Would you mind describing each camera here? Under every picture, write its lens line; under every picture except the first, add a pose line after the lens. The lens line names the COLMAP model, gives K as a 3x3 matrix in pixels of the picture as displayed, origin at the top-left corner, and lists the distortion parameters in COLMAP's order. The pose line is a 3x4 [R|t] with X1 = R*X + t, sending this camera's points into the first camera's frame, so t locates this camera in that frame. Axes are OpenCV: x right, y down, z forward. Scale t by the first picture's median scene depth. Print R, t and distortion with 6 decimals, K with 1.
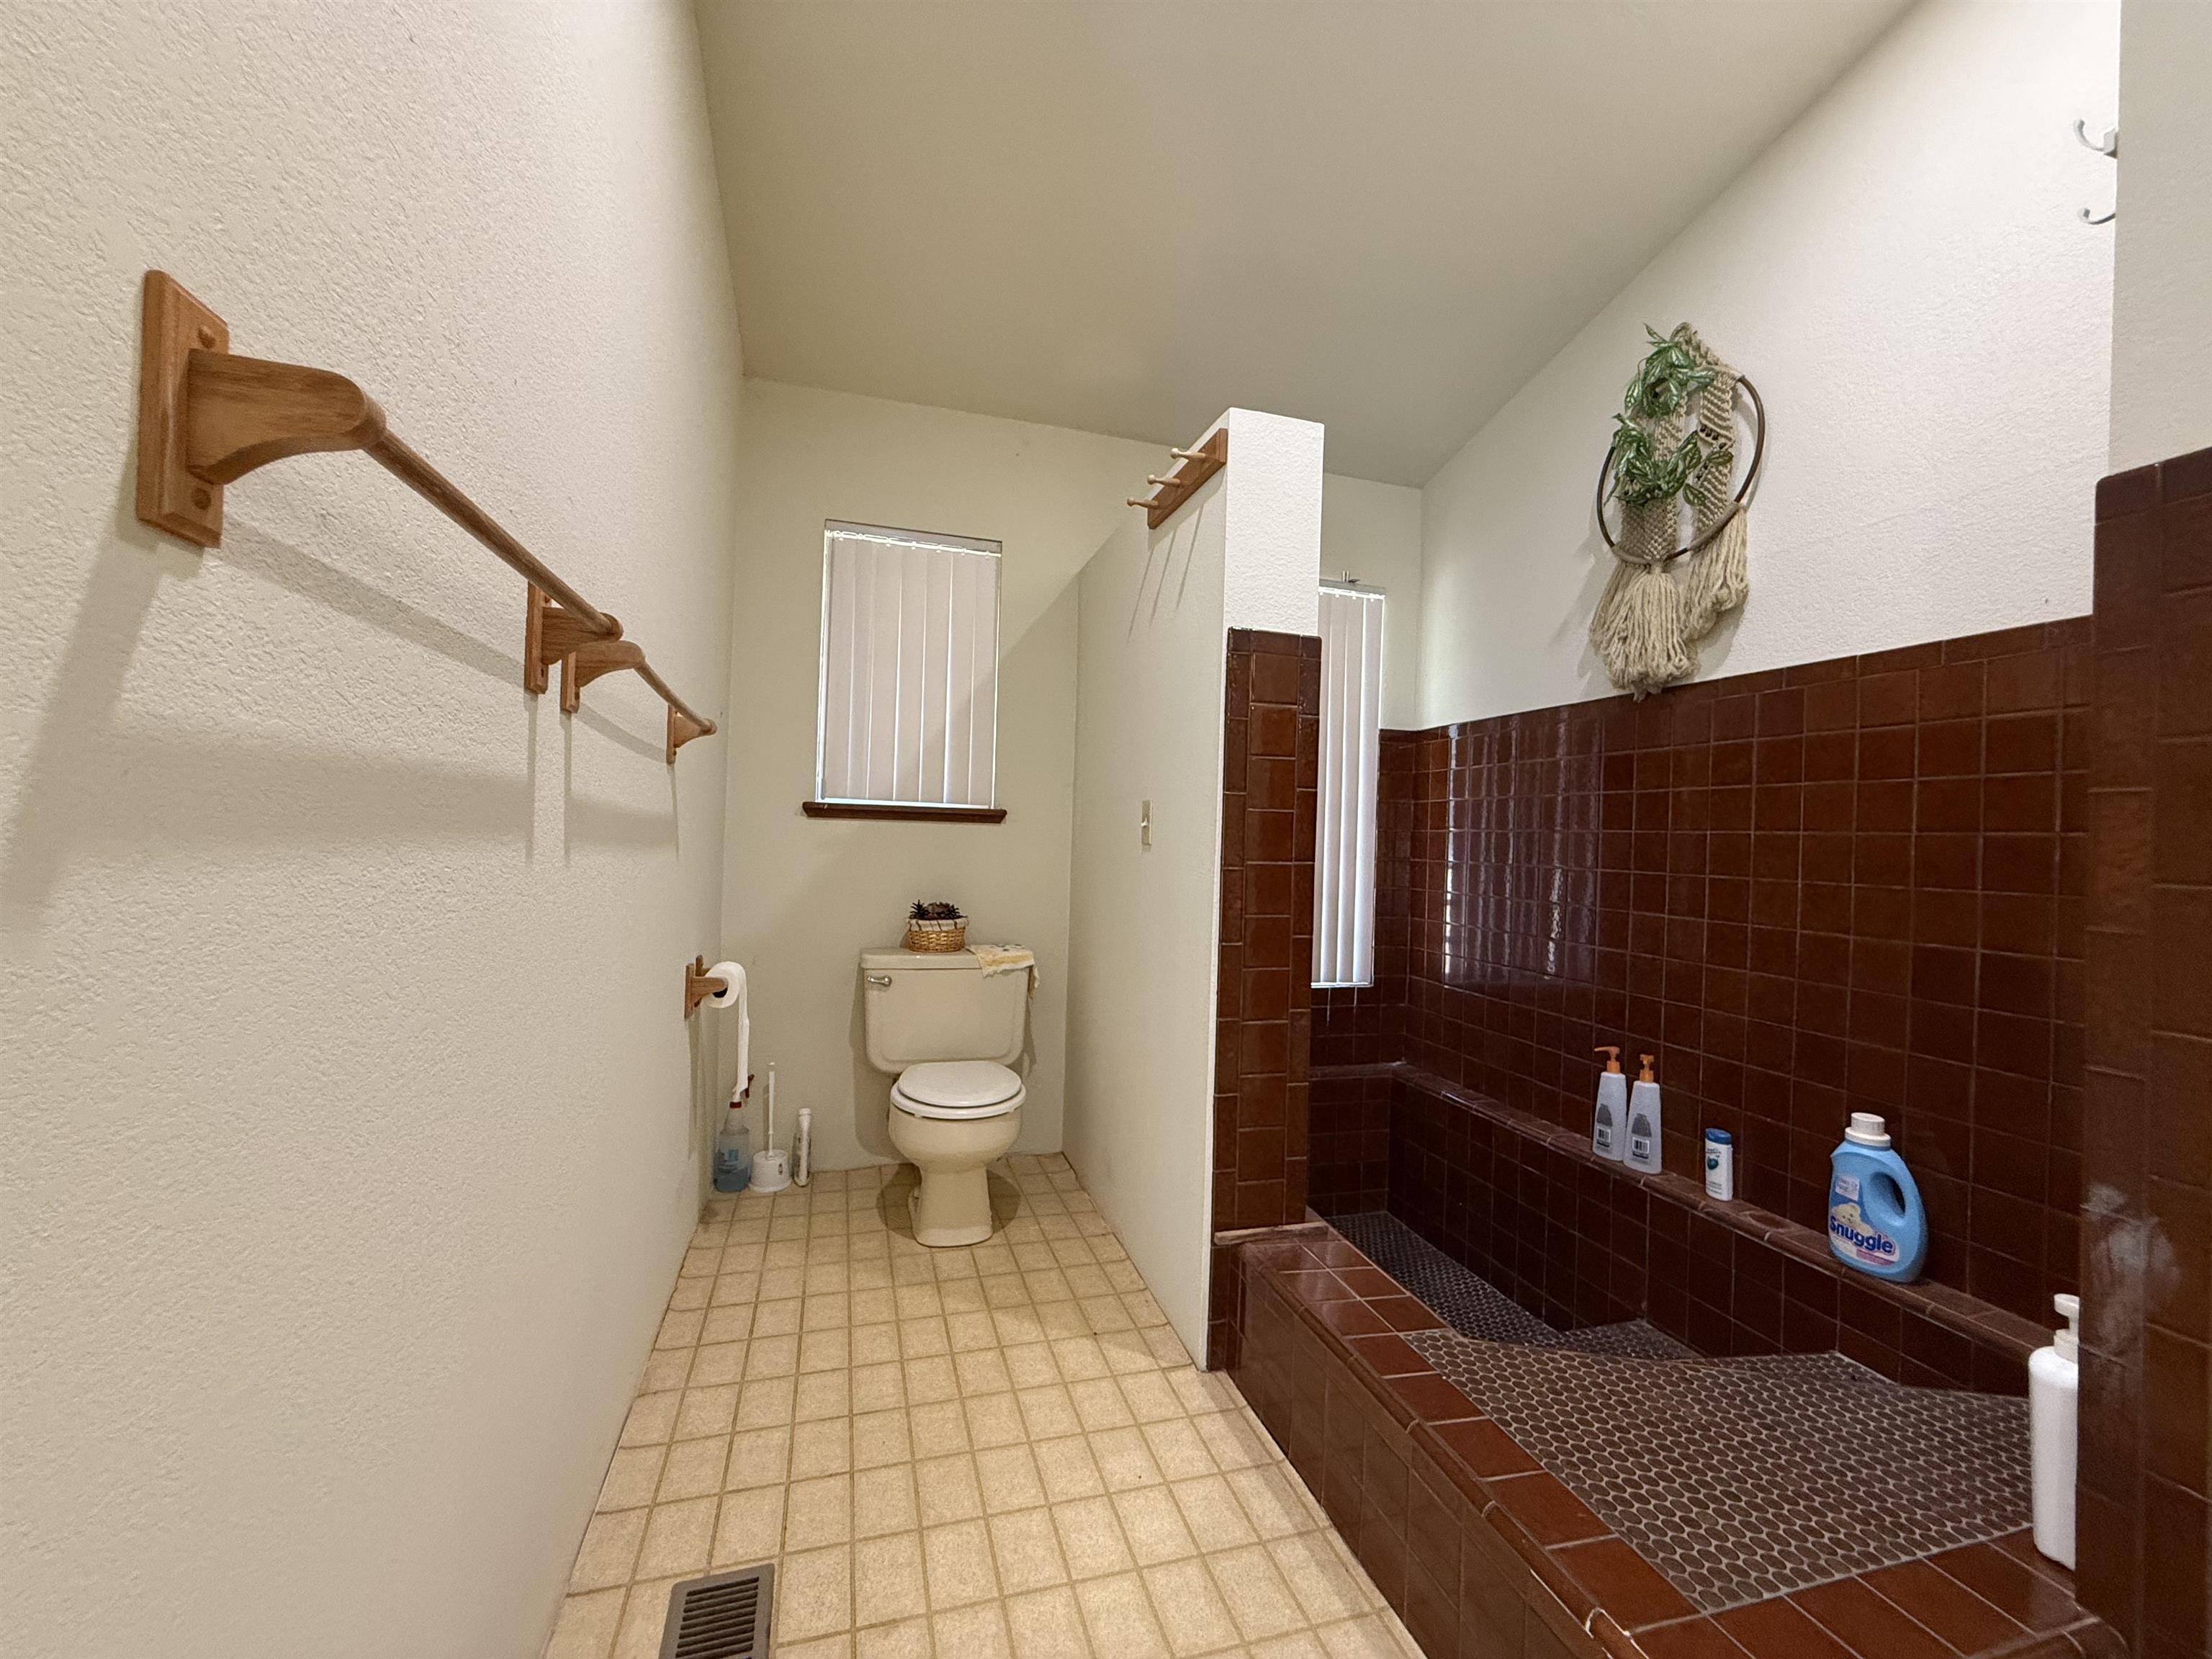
lens RADIAL K [[886.0, 0, 1101.6], [0, 886.0, 830.8], [0, 0, 1]] dist [0.000856, 0.001452]
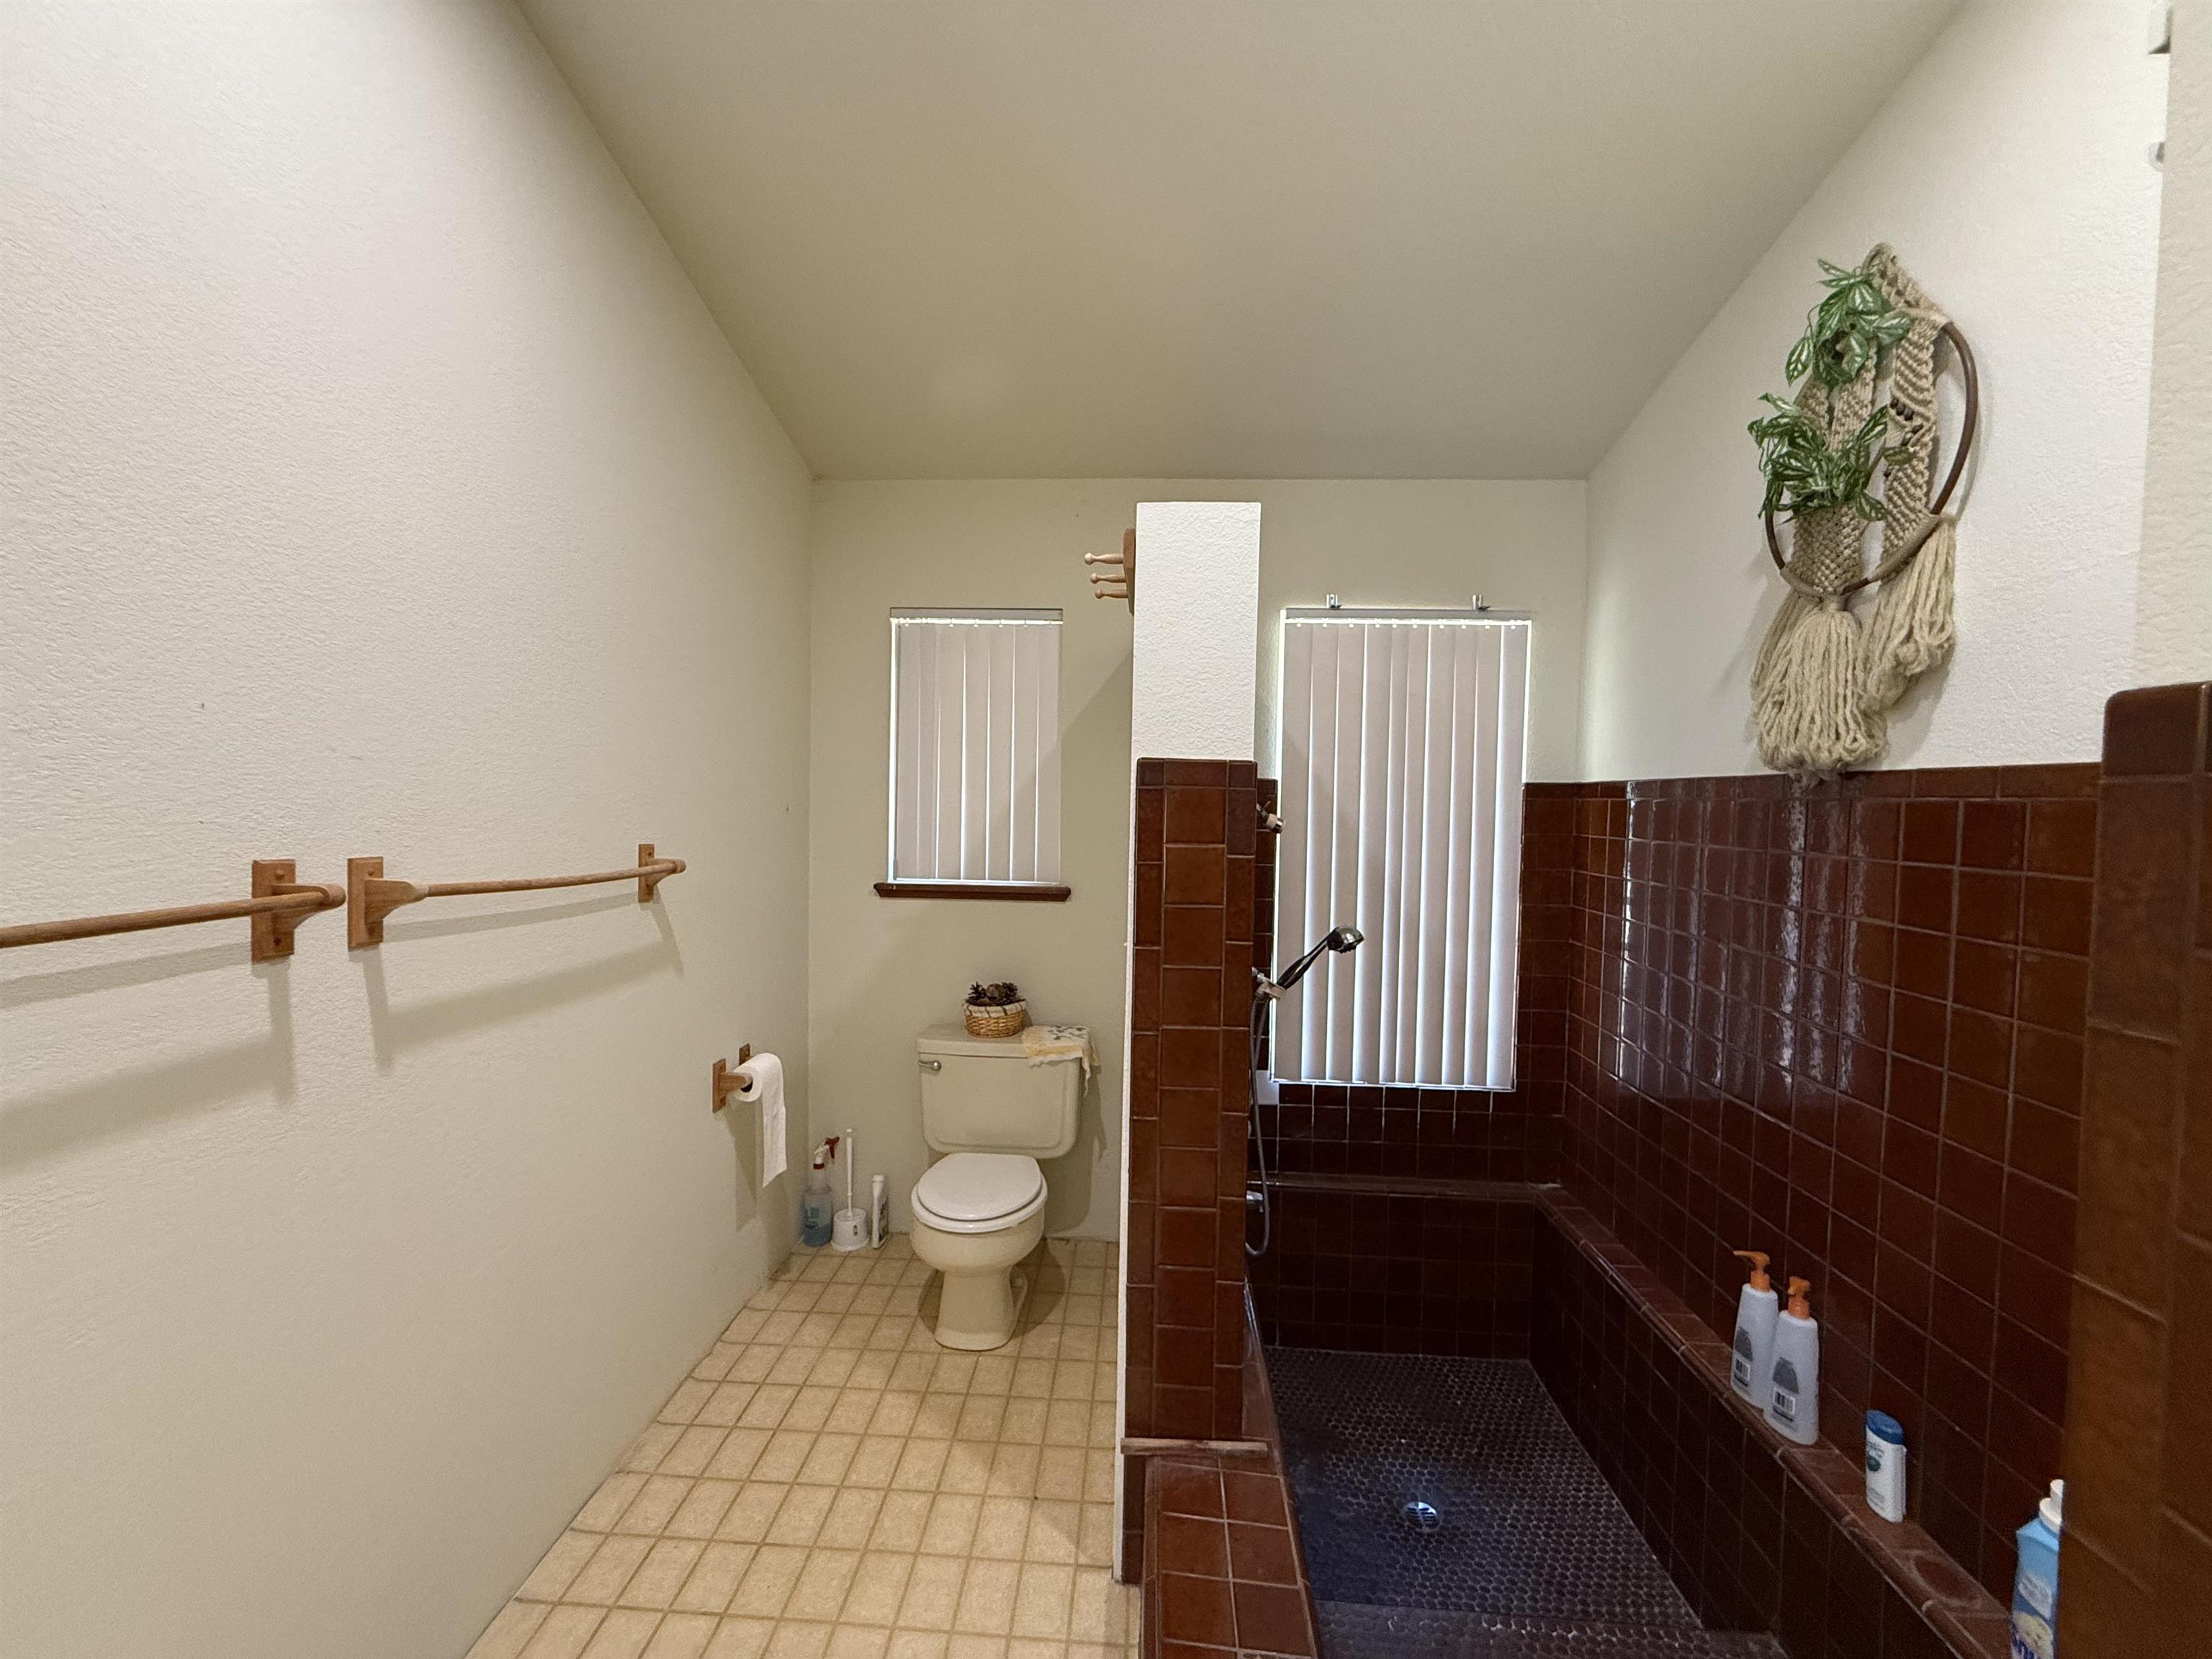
lens RADIAL K [[886.0, 0, 1106.5], [0, 886.0, 831.2], [0, 0, 1]] dist [0.000856, 0.001452]
pose [[0.941511, -0.001994, -0.336977, 0.322843], [0.014199, 0.999329, 0.033759, -0.148888], [0.336684, -0.036569, 0.940907, 0.131493]]
